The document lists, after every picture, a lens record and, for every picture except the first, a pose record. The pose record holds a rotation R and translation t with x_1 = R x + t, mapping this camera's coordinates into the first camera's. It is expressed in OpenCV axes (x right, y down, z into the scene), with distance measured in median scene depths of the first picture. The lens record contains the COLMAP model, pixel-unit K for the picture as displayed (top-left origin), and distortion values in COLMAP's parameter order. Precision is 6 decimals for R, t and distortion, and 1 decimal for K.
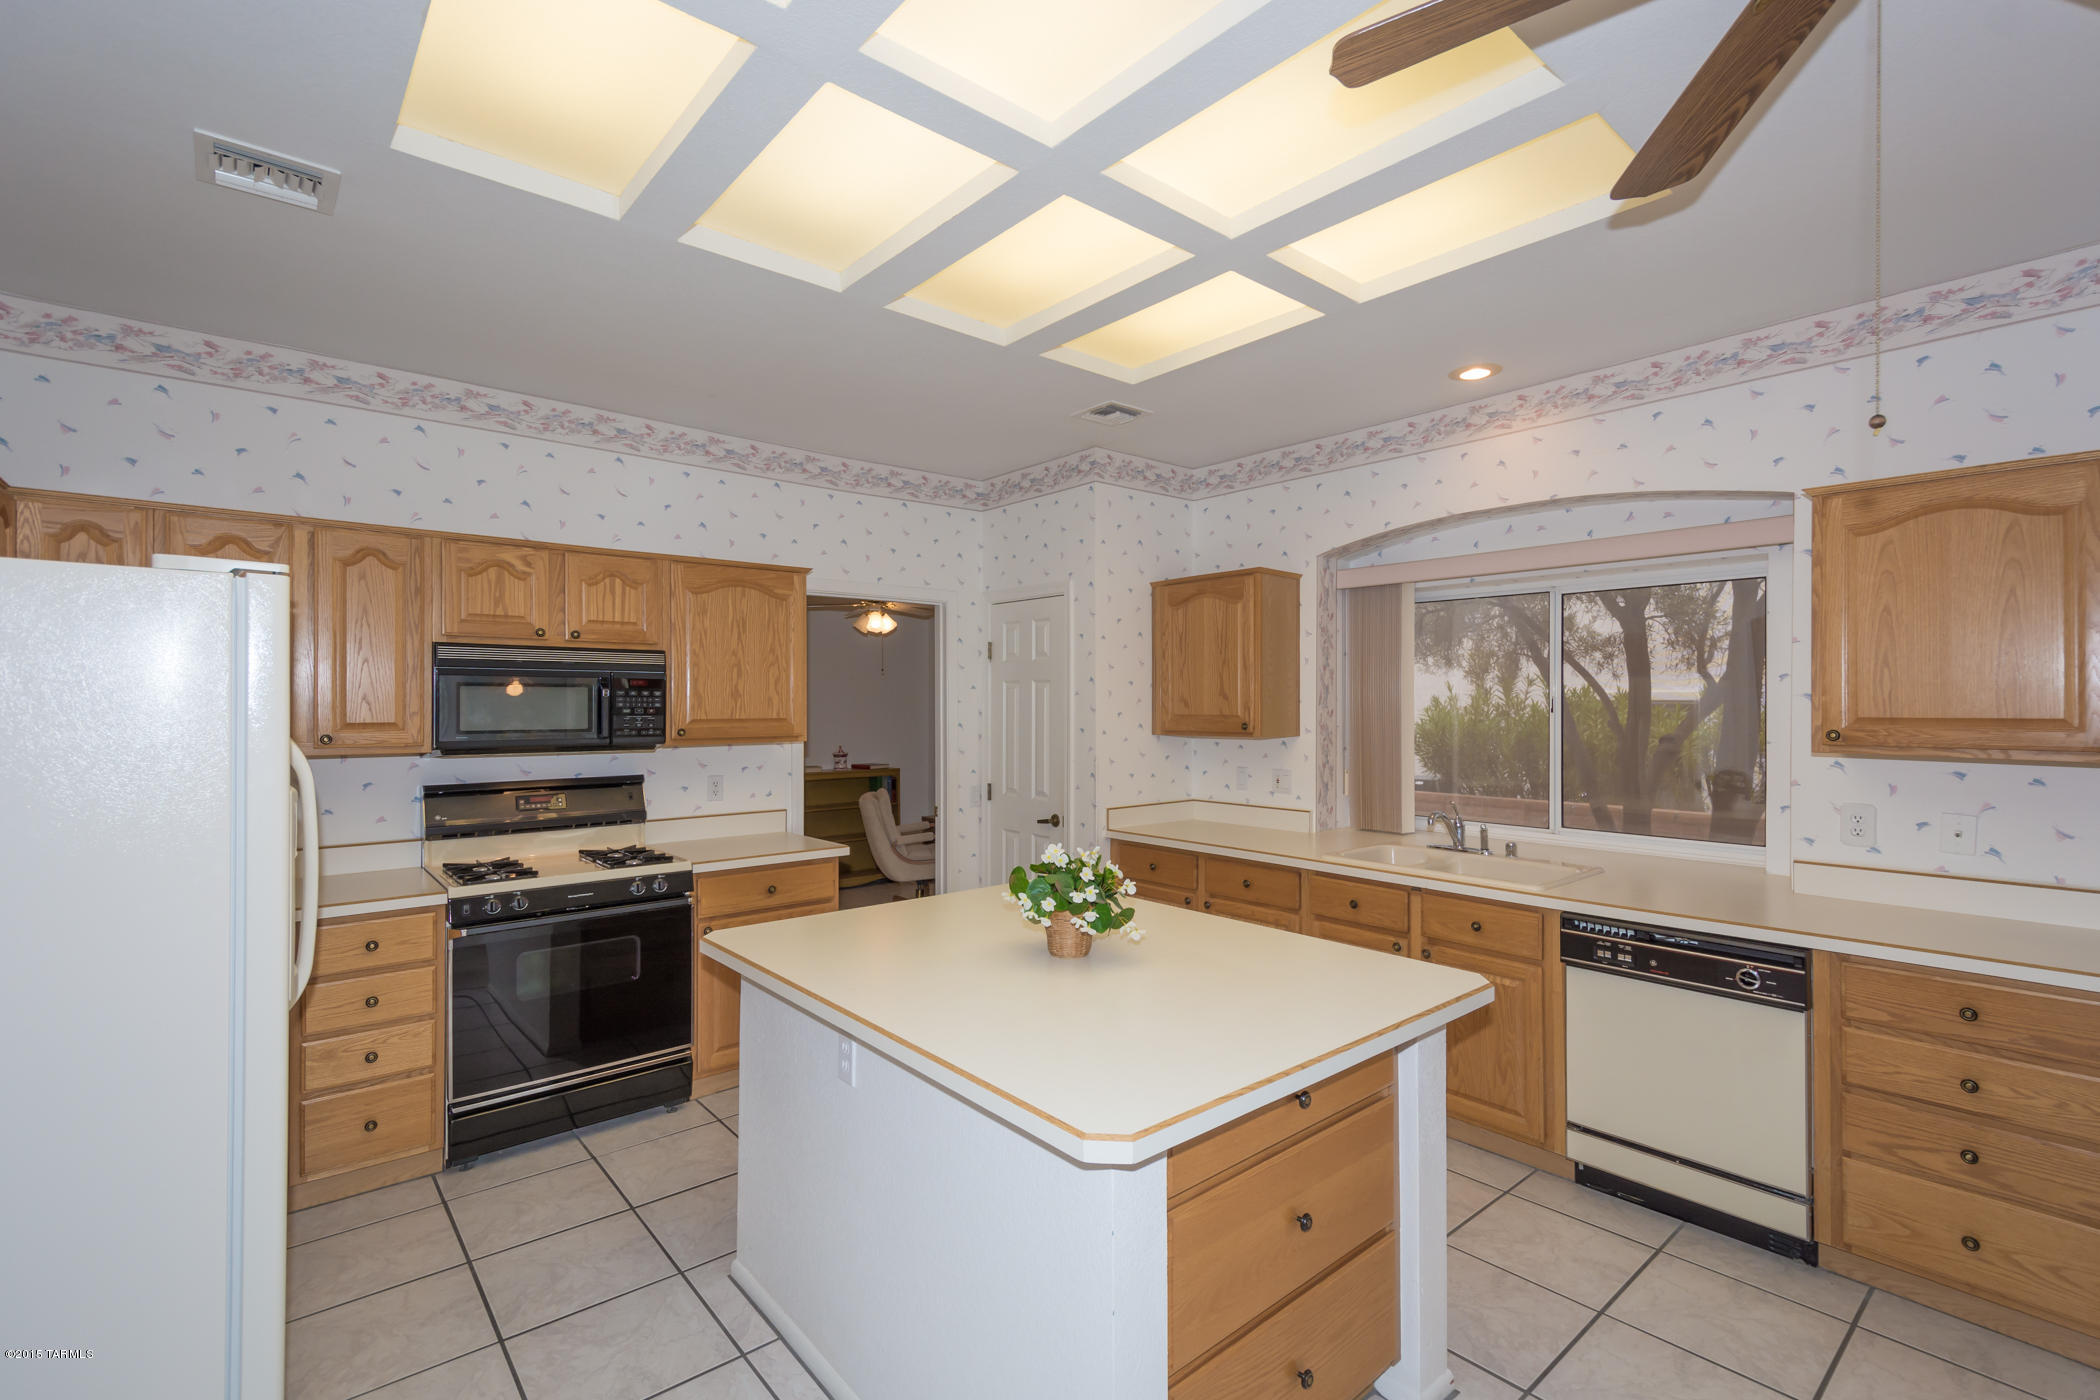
lens RADIAL K [[931.5, 0, 1062.1], [0, 931.5, 701.8], [0, 0, 1]] dist [0.019719, -0.006739]
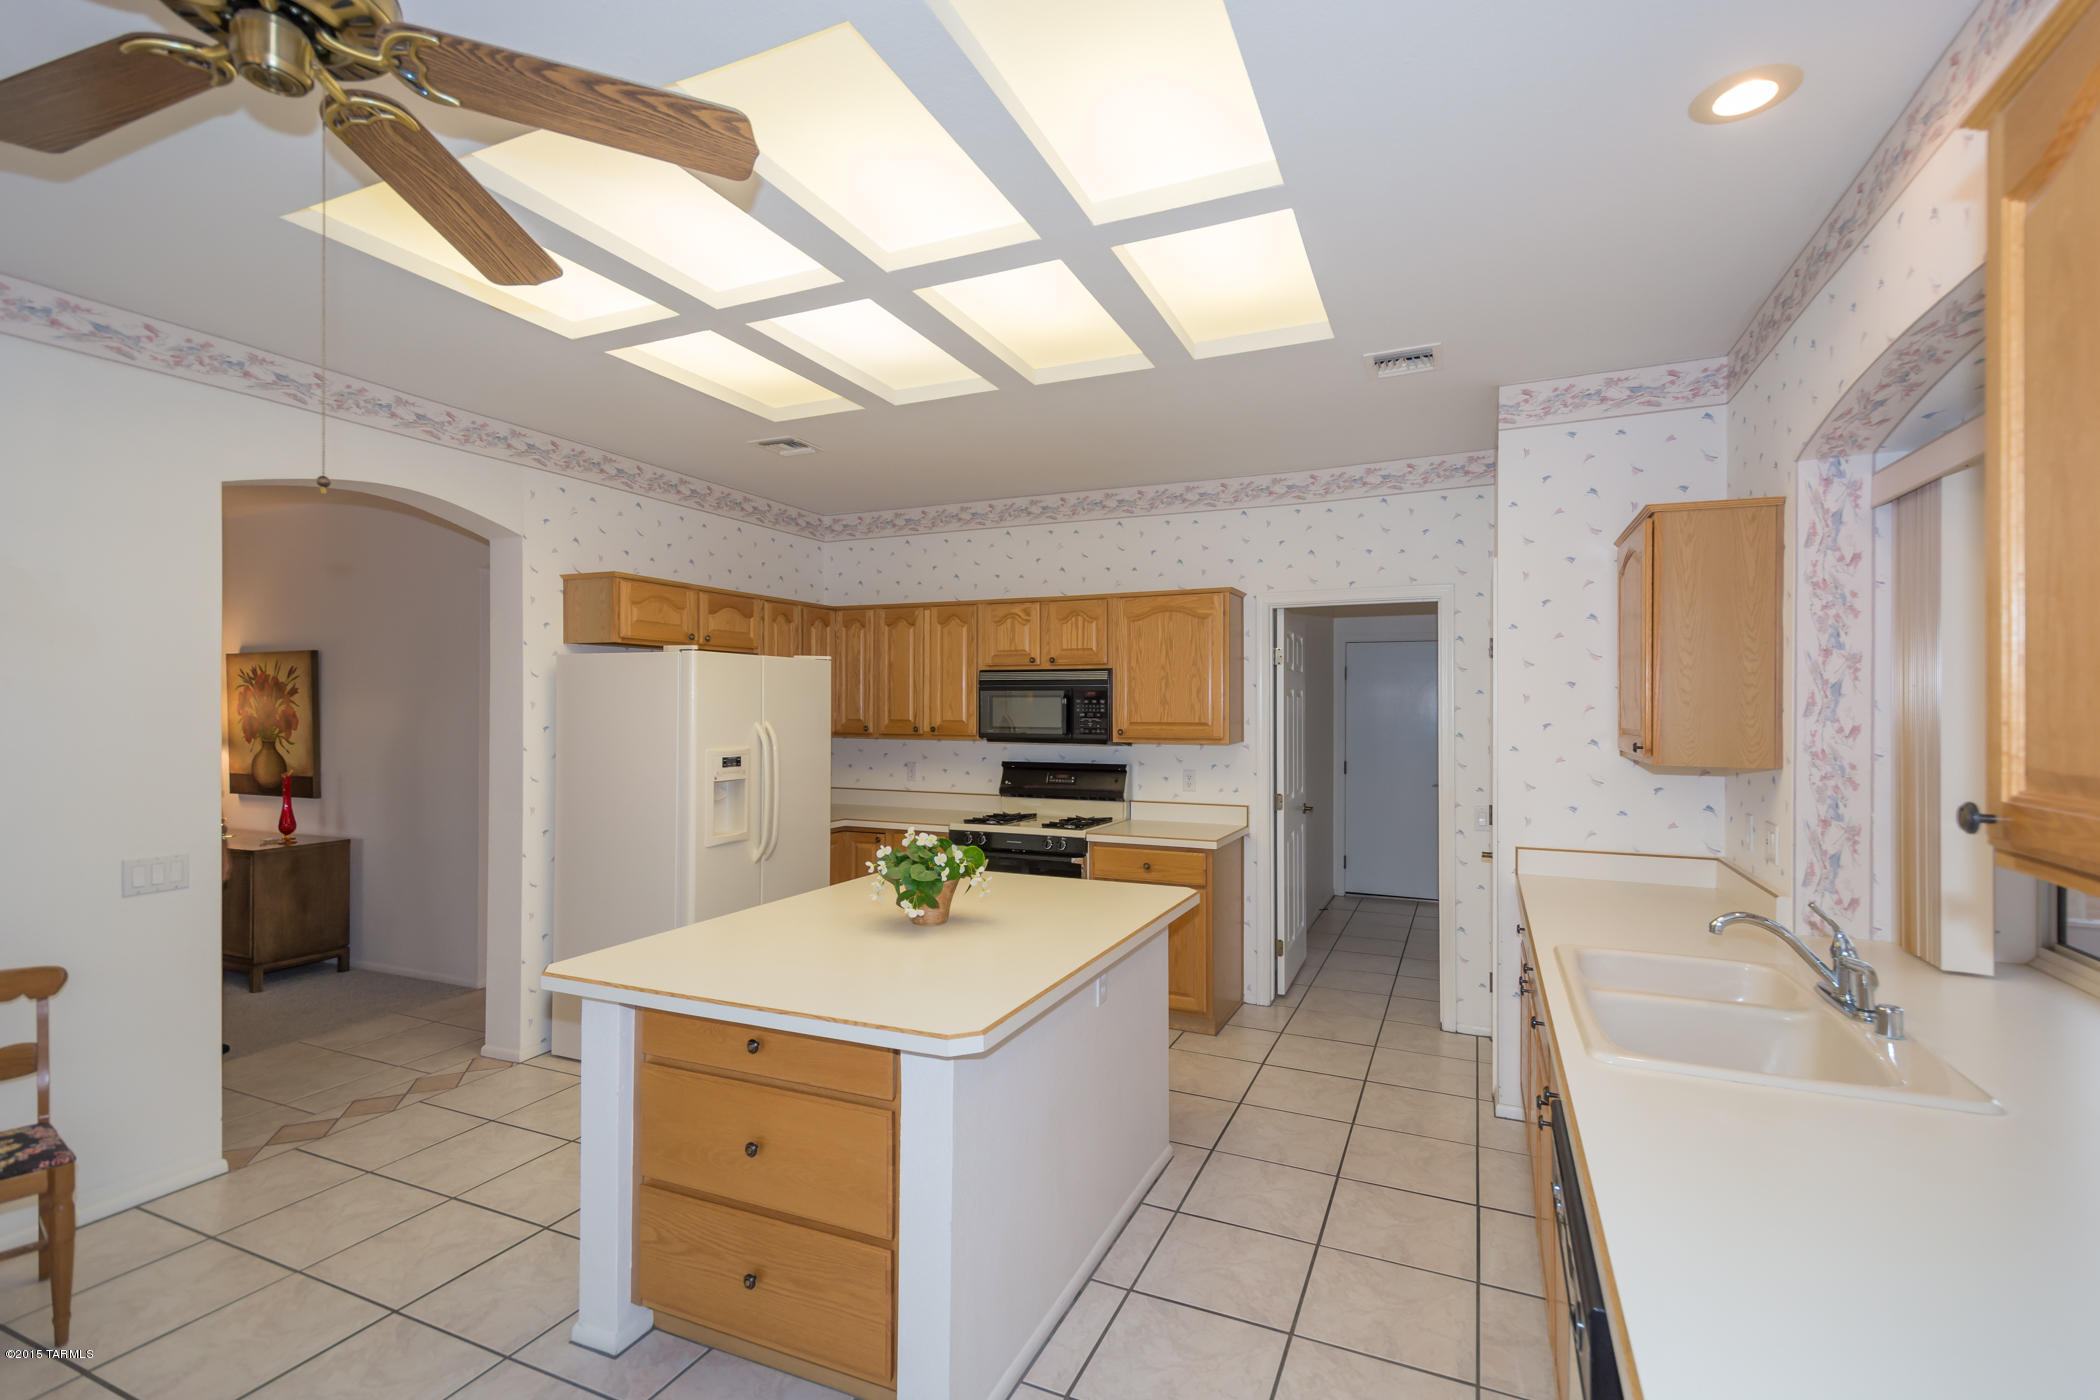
lens RADIAL K [[931.5, 0, 1065.1], [0, 931.5, 706.3], [0, 0, 1]] dist [0.019719, -0.006739]
pose [[0.428779, 0.000992, -0.903409, 0.741821], [-0.002652, 0.999996, -0.000161, -0.002266], [0.903406, 0.002465, 0.428780, 0.410820]]
